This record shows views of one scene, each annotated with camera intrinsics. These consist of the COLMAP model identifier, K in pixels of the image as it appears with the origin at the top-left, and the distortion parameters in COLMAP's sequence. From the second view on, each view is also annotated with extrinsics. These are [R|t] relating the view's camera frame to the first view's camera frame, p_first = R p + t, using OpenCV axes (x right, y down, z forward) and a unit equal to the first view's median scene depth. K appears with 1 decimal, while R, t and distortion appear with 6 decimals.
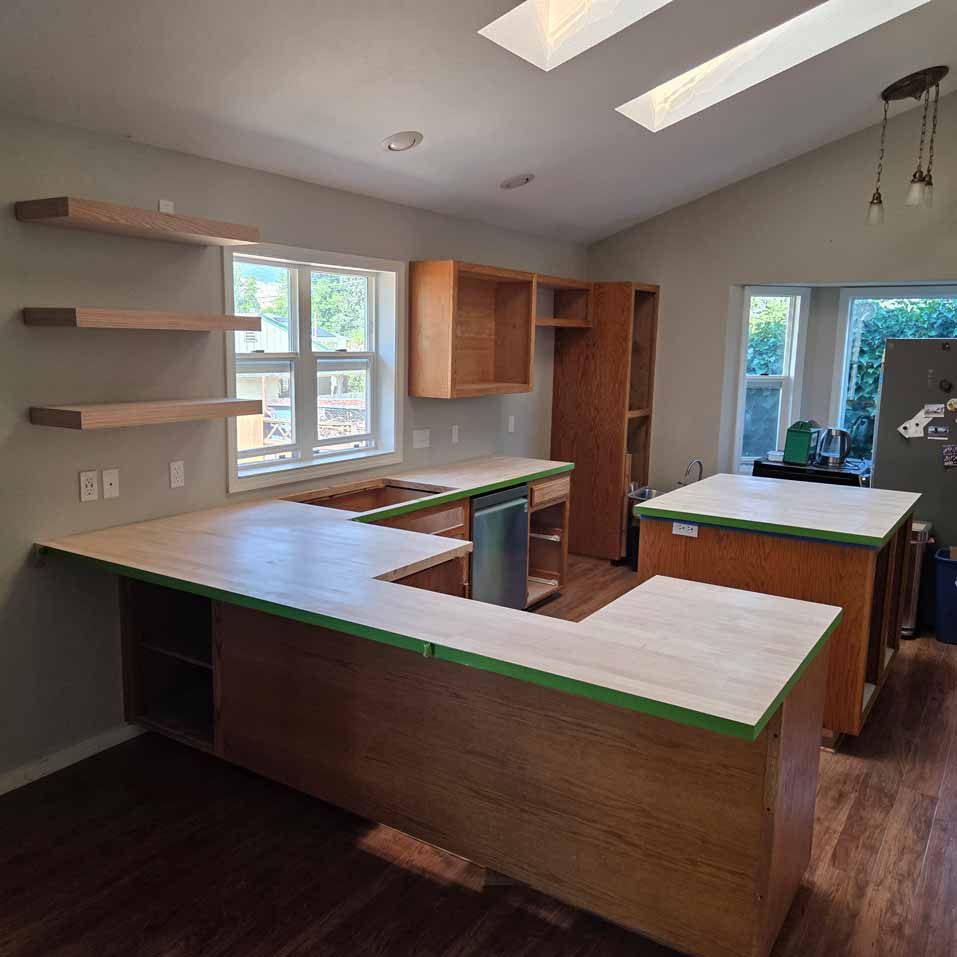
lens RADIAL K [[864.7, 0, 474.0], [0, 864.7, 480.9], [0, 0, 1]] dist [0.073891, -0.010054]
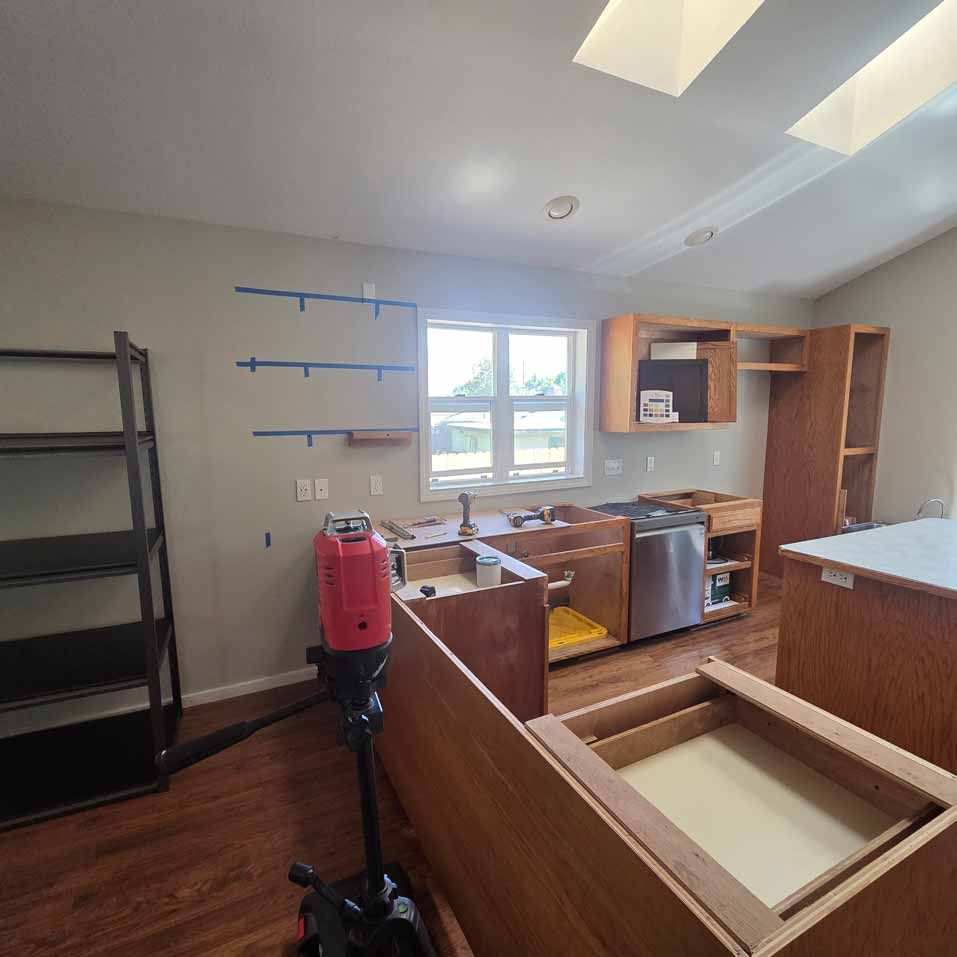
lens RADIAL K [[526.7, 0, 475.1], [0, 526.7, 481.6], [0, 0, 1]] dist [0.004301, -0.000284]
pose [[0.856420, 0.044889, -0.514324, 0.174416], [-0.058464, 0.998237, -0.010226, -0.011423], [0.512958, 0.038827, 0.857535, 0.316938]]
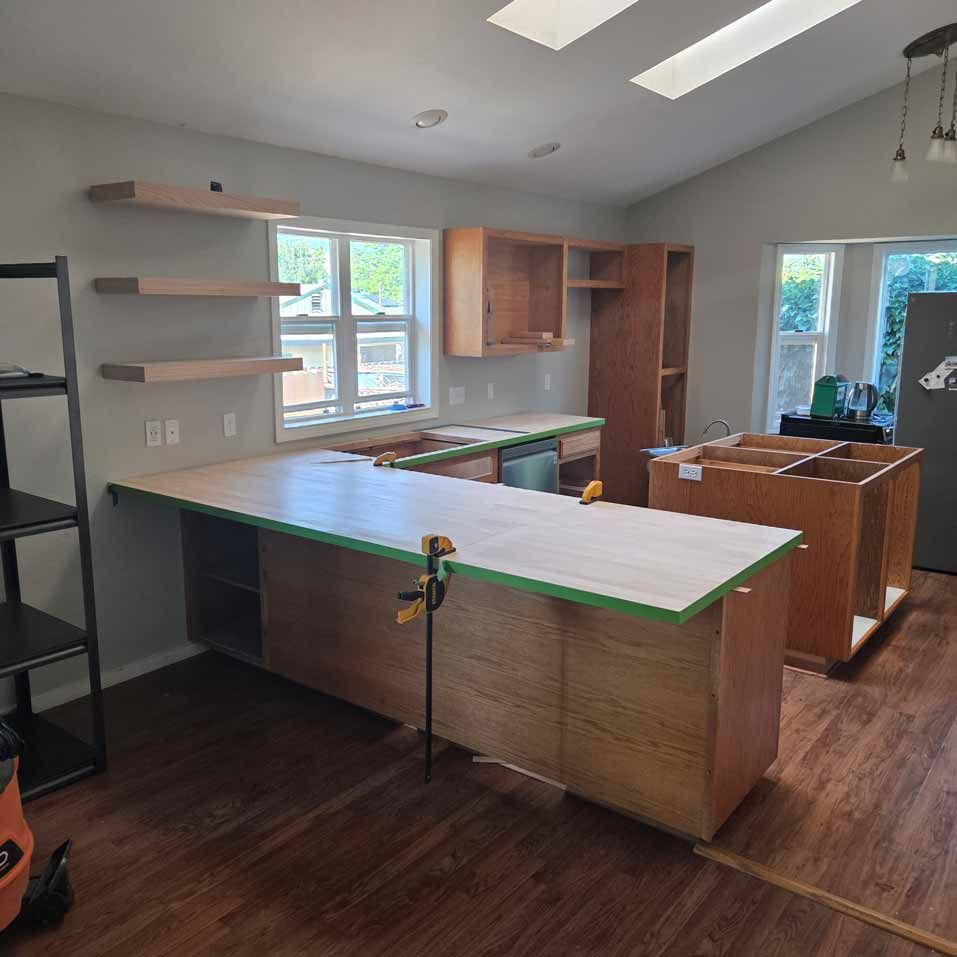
lens RADIAL K [[883.3, 0, 479.2], [0, 883.3, 468.0], [0, 0, 1]] dist [0.082620, -0.011830]
pose [[0.996976, -0.003001, -0.077651, 0.058856], [0.004481, 0.999812, 0.018891, 0.023354], [0.077580, -0.019181, 0.996802, -0.102888]]
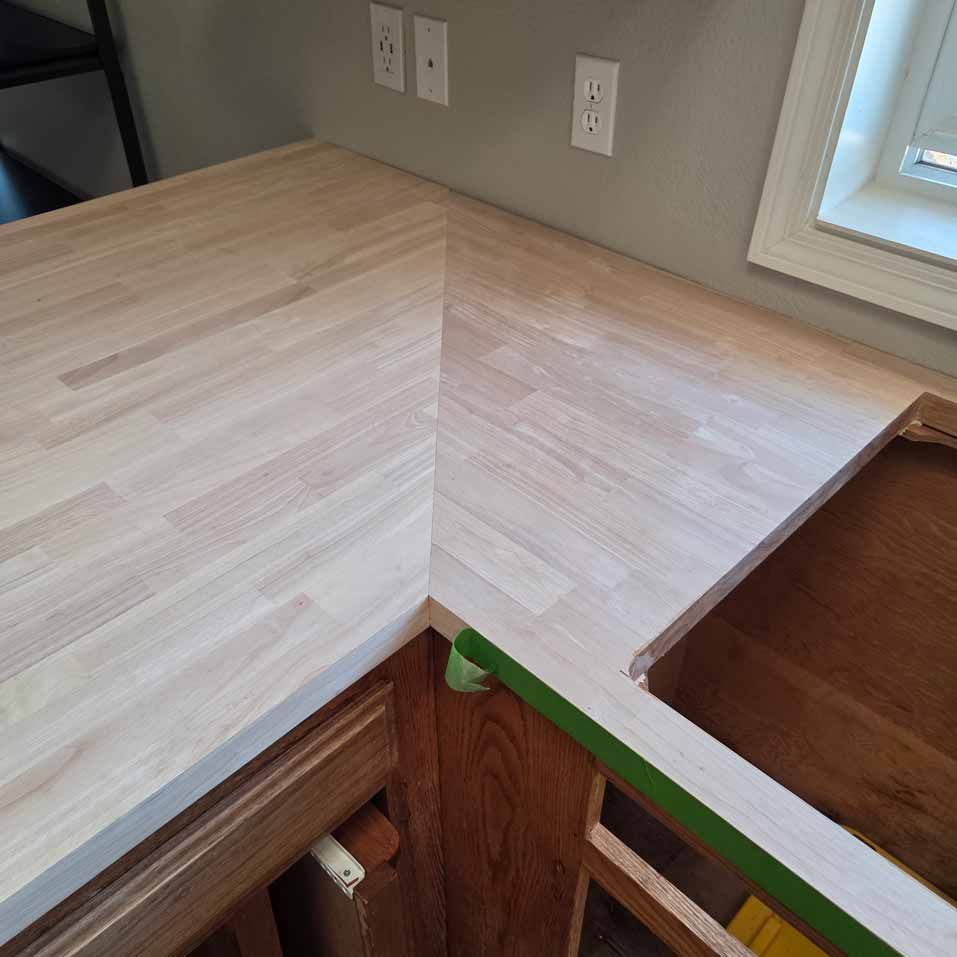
lens RADIAL K [[864.7, 0, 474.0], [0, 864.7, 480.9], [0, 0, 1]] dist [0.073891, -0.010054]
pose [[-0.223457, 0.591769, -0.774517, -0.020818], [-0.161315, 0.761199, 0.628135, -0.076345], [0.961272, 0.265302, -0.074634, 0.850793]]
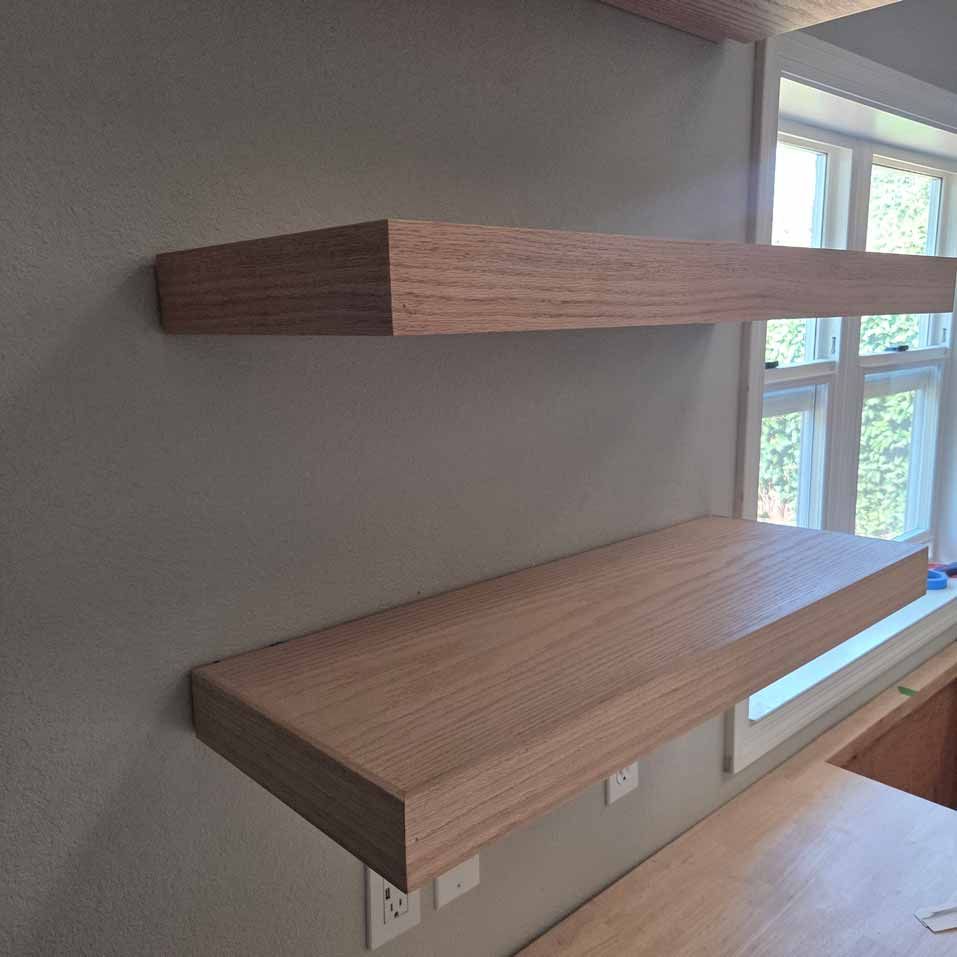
lens RADIAL K [[864.7, 0, 474.0], [0, 864.7, 480.9], [0, 0, 1]] dist [0.073891, -0.010054]
pose [[0.967345, 0.002363, -0.253454, -0.261884], [0.002138, 0.999845, 0.017482, -0.099949], [0.253456, -0.017453, 0.967189, 0.560233]]
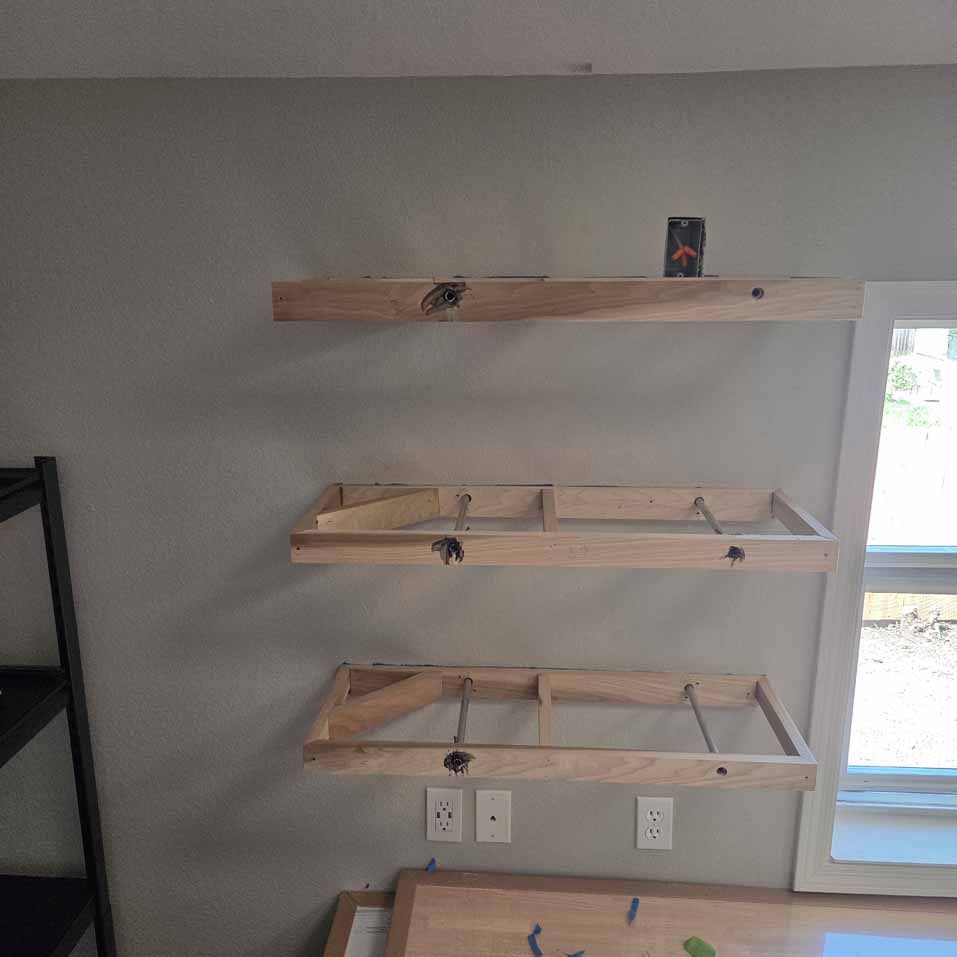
lens RADIAL K [[864.7, 0, 474.0], [0, 864.7, 480.9], [0, 0, 1]] dist [0.073891, -0.010054]
pose [[0.489677, 0.192843, -0.850311, -0.032281], [-0.127187, 0.980601, 0.149147, -0.196520], [0.862577, 0.035115, 0.504705, 0.574658]]
